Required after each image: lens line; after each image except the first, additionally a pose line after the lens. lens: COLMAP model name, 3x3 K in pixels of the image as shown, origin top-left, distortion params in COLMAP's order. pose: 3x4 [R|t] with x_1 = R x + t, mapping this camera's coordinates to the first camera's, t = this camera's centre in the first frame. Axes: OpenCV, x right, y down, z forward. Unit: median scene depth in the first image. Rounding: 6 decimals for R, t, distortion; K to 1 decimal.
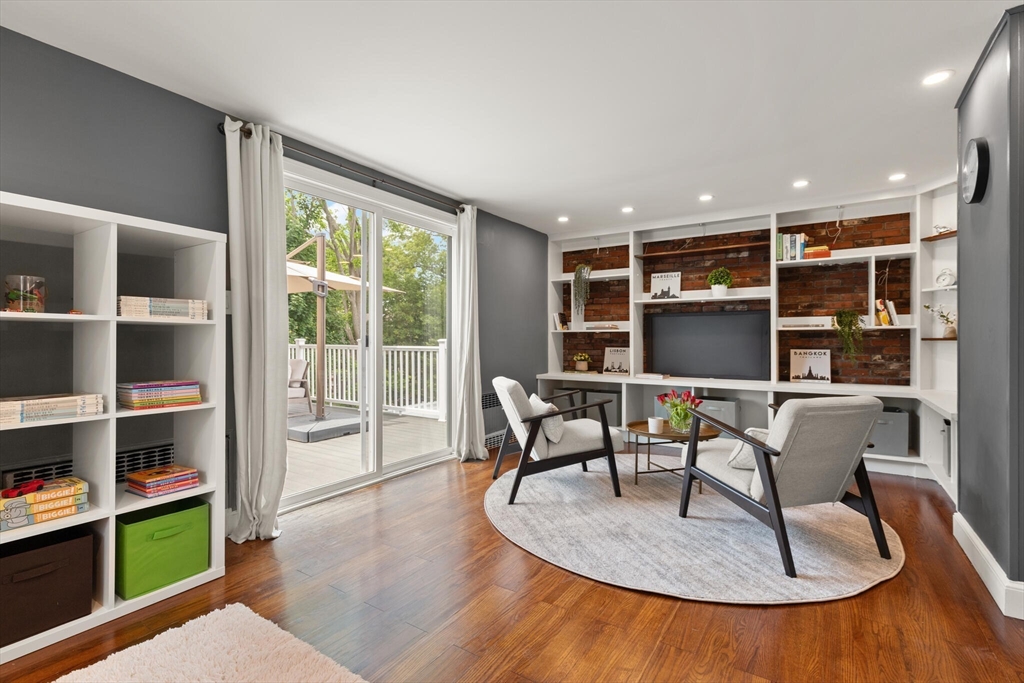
lens RADIAL K [[475.9, 0, 513.7], [0, 475.9, 346.3], [0, 0, 1]] dist [0.002539, -0.000441]
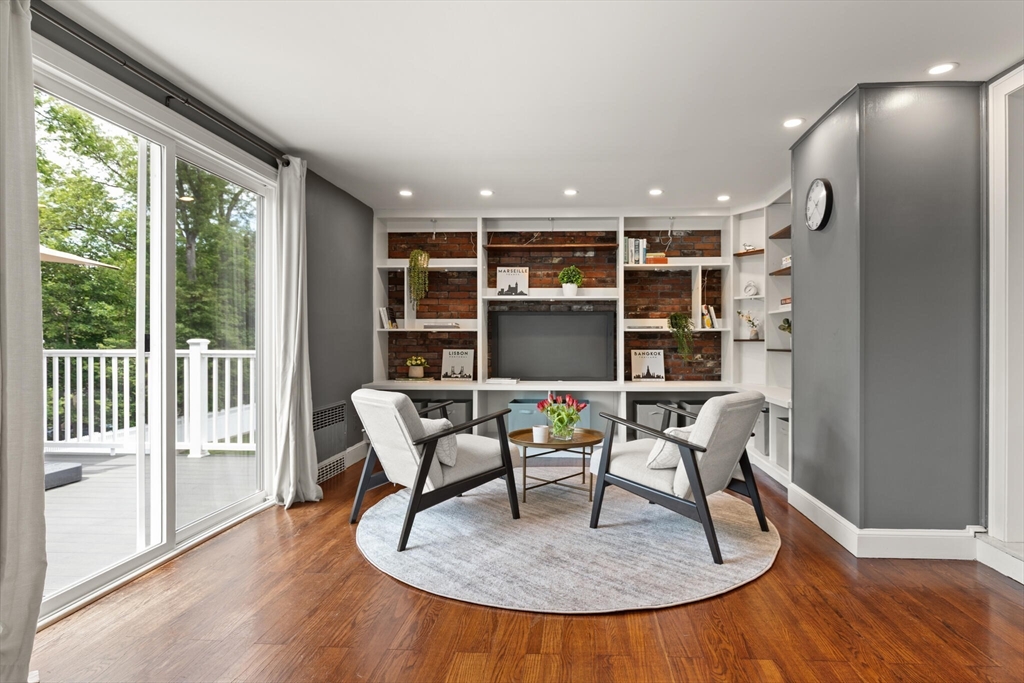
lens RADIAL K [[556.5, 0, 512.0], [0, 556.5, 345.6], [0, 0, 1]] dist [-0.004190, -0.000961]
pose [[0.858740, -0.004756, 0.512390, -0.275846], [0.006208, 0.999980, -0.001123, -0.003369], [-0.512375, 0.004145, 0.858752, 0.103589]]
